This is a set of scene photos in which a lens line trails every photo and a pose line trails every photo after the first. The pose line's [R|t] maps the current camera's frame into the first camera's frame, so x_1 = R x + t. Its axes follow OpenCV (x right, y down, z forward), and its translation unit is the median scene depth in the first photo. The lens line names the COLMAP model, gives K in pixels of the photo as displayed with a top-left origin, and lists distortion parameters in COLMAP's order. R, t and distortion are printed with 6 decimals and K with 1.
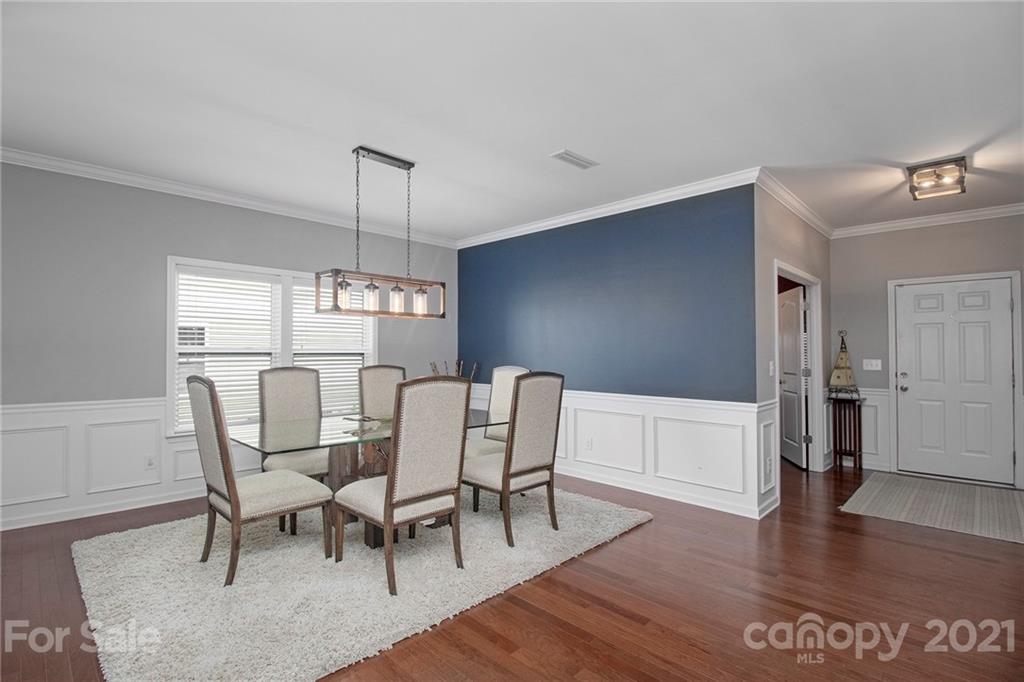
lens RADIAL K [[484.5, 0, 503.7], [0, 484.5, 346.9], [0, 0, 1]] dist [-0.007133, -0.007519]
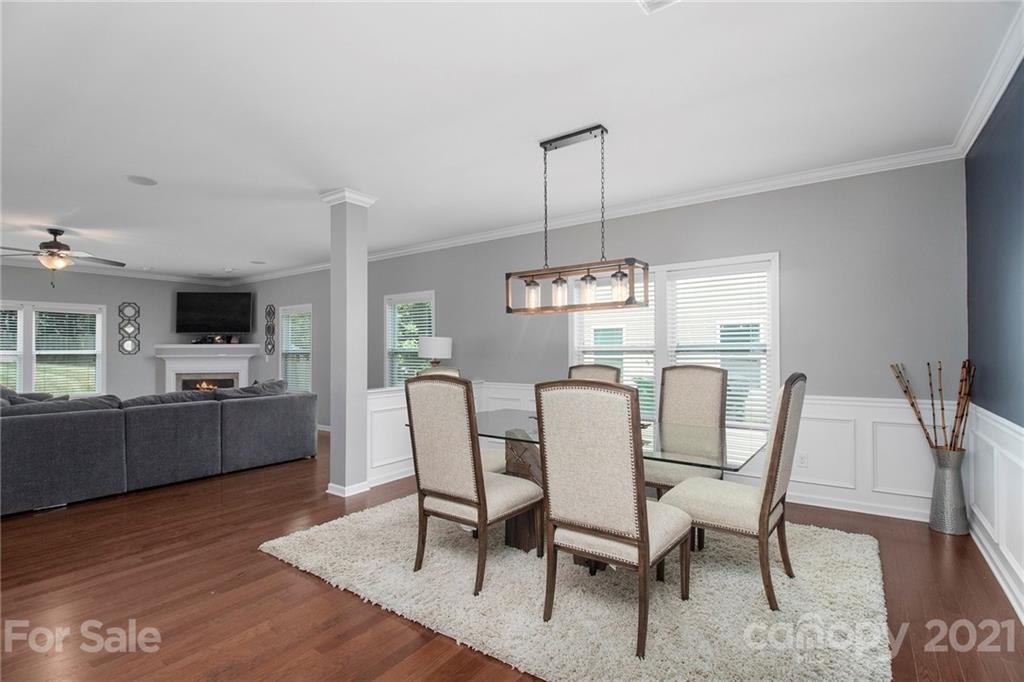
lens RADIAL K [[484.5, 0, 485.6], [0, 484.5, 335.0], [0, 0, 1]] dist [-0.007133, -0.007519]
pose [[0.135451, -0.033701, -0.990211, 0.468517], [0.018350, 0.999335, -0.031502, 0.005823], [0.990614, -0.013903, 0.135979, 0.527199]]
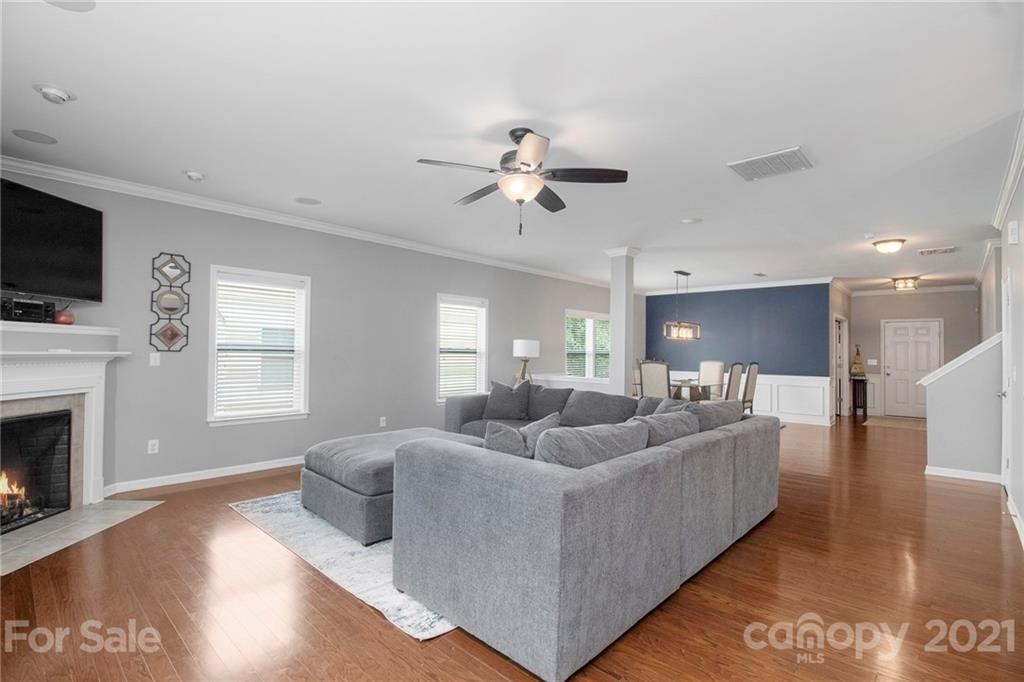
lens RADIAL K [[484.5, 0, 503.9], [0, 484.5, 349.7], [0, 0, 1]] dist [-0.007133, -0.007519]
pose [[0.999361, 0.011825, 0.033739, -0.858049], [-0.012101, 0.999895, 0.008008, -0.012403], [-0.033641, -0.008412, 0.999399, -0.973250]]
